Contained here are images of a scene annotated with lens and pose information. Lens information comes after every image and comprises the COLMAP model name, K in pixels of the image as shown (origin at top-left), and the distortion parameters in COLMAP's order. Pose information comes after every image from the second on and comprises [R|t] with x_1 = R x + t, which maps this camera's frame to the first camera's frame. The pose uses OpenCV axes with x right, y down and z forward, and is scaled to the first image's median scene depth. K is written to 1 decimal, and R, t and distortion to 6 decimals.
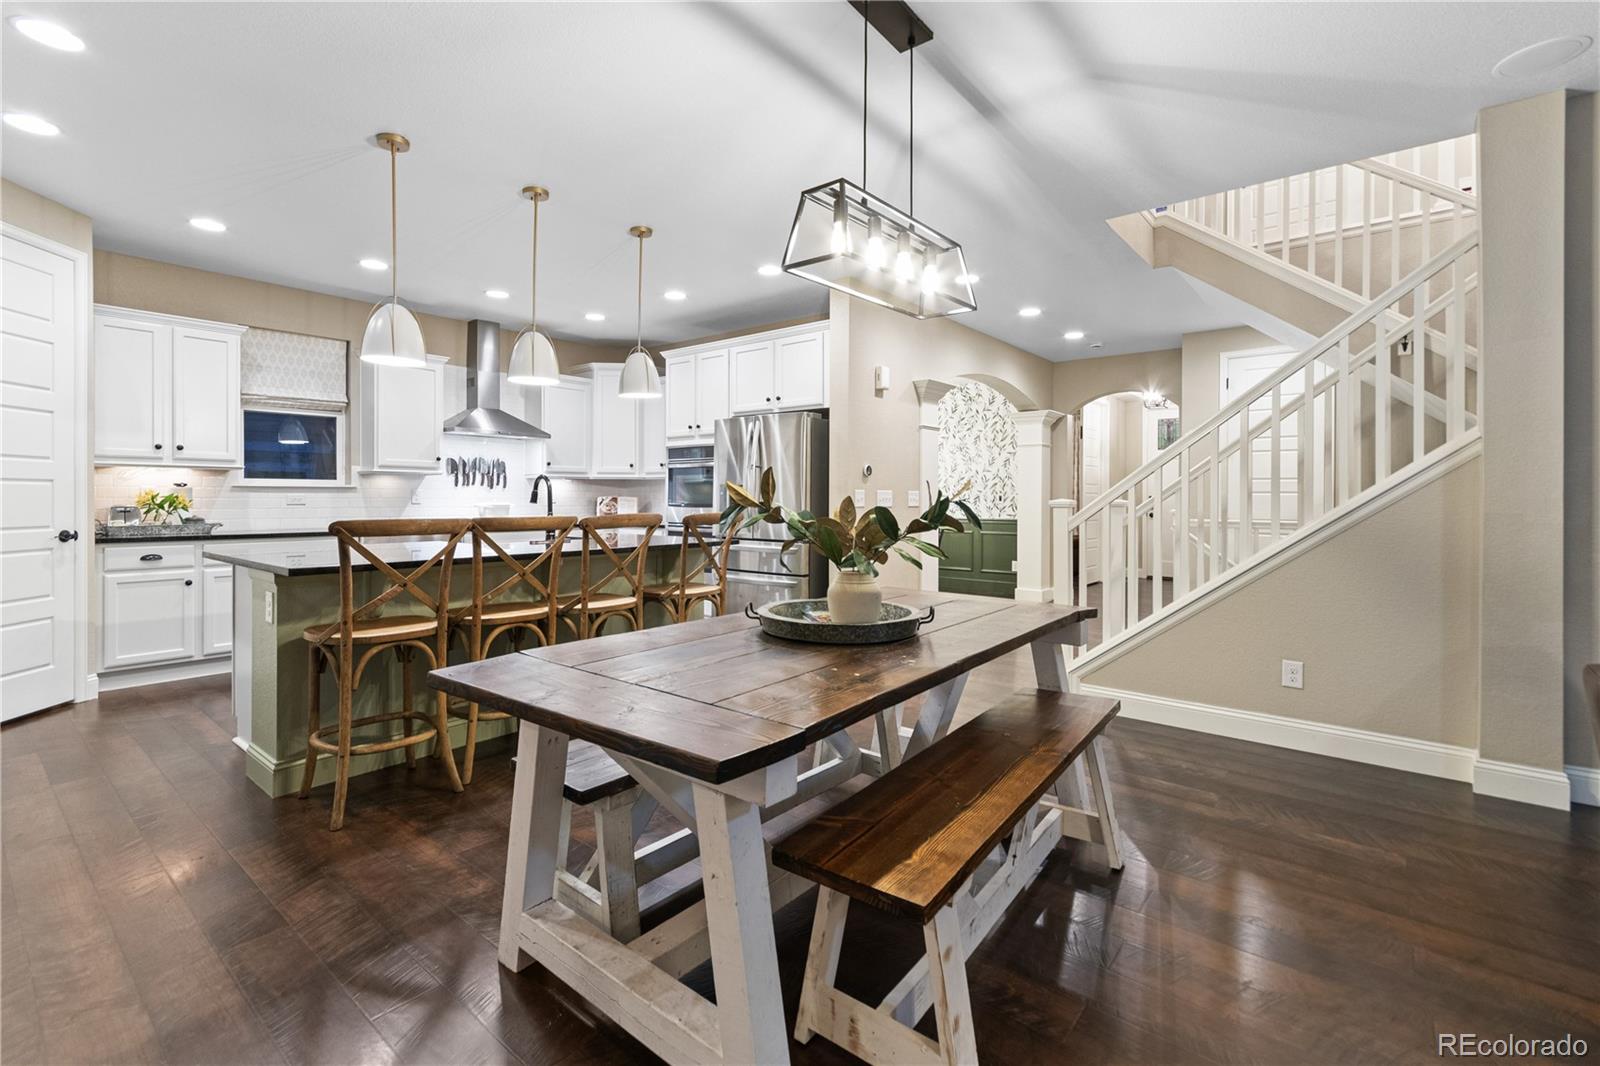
lens RADIAL K [[721.3, 0, 801.9], [0, 721.3, 501.6], [0, 0, 1]] dist [0.001439, -0.001246]
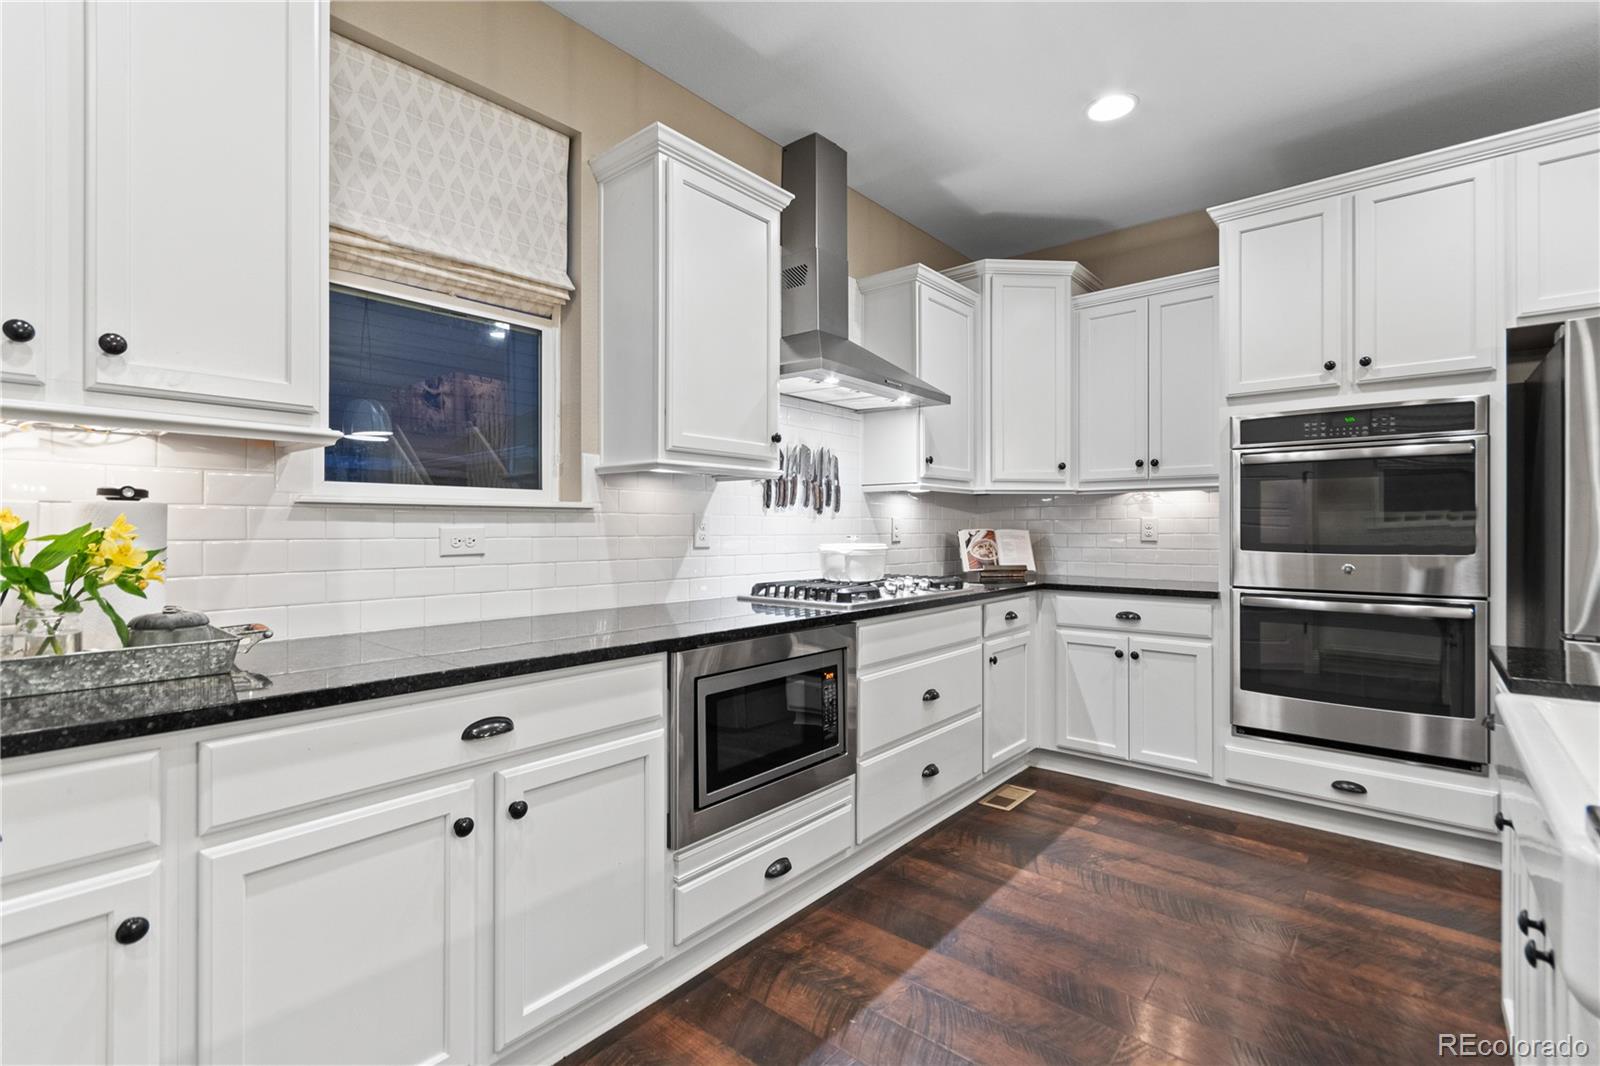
lens RADIAL K [[724.5, 0, 791.5], [0, 724.5, 528.5], [0, 0, 1]] dist [0.001656, 0.000092]
pose [[0.999667, -0.003914, -0.025522, -0.569254], [0.003747, 0.999971, -0.006595, -0.006732], [0.025547, 0.006497, 0.999653, 0.693682]]
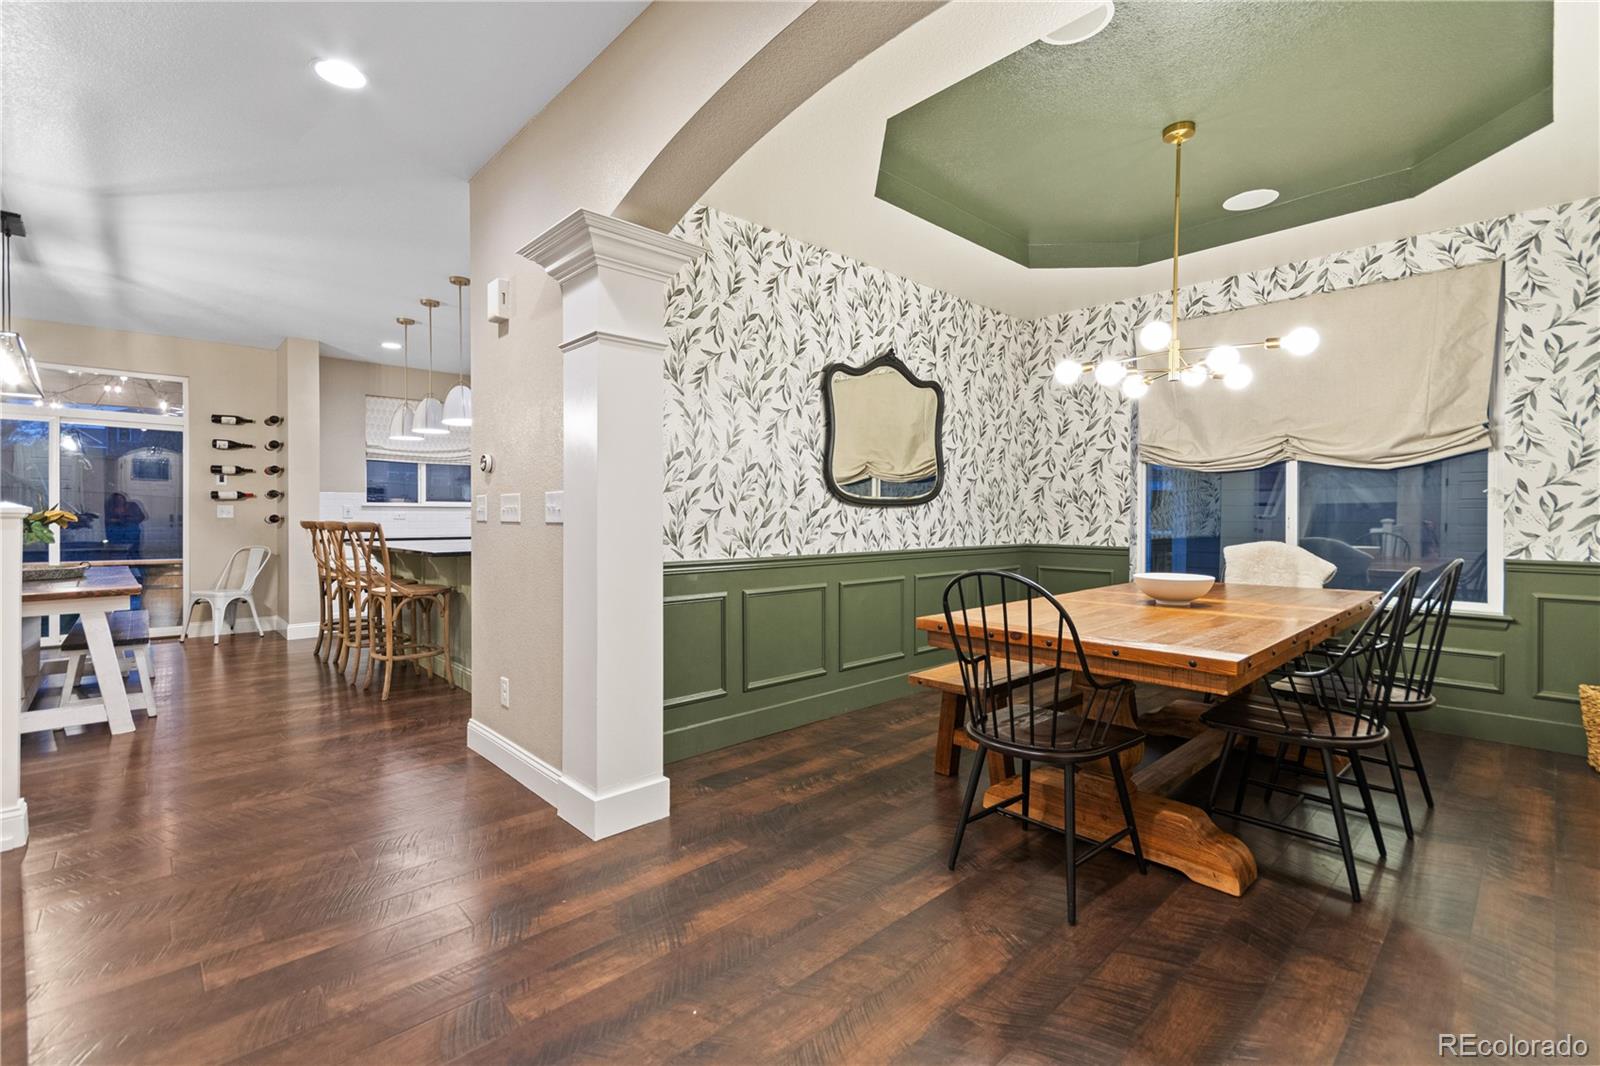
lens RADIAL K [[704.9, 0, 793.6], [0, 704.9, 520.7], [0, 0, 1]] dist [0.002131, -0.003966]
pose [[-0.133484, 0.003414, -0.991045, 0.693887], [-0.007482, 0.999962, 0.004452, 0.001237], [0.991023, 0.008009, -0.133453, 1.405119]]
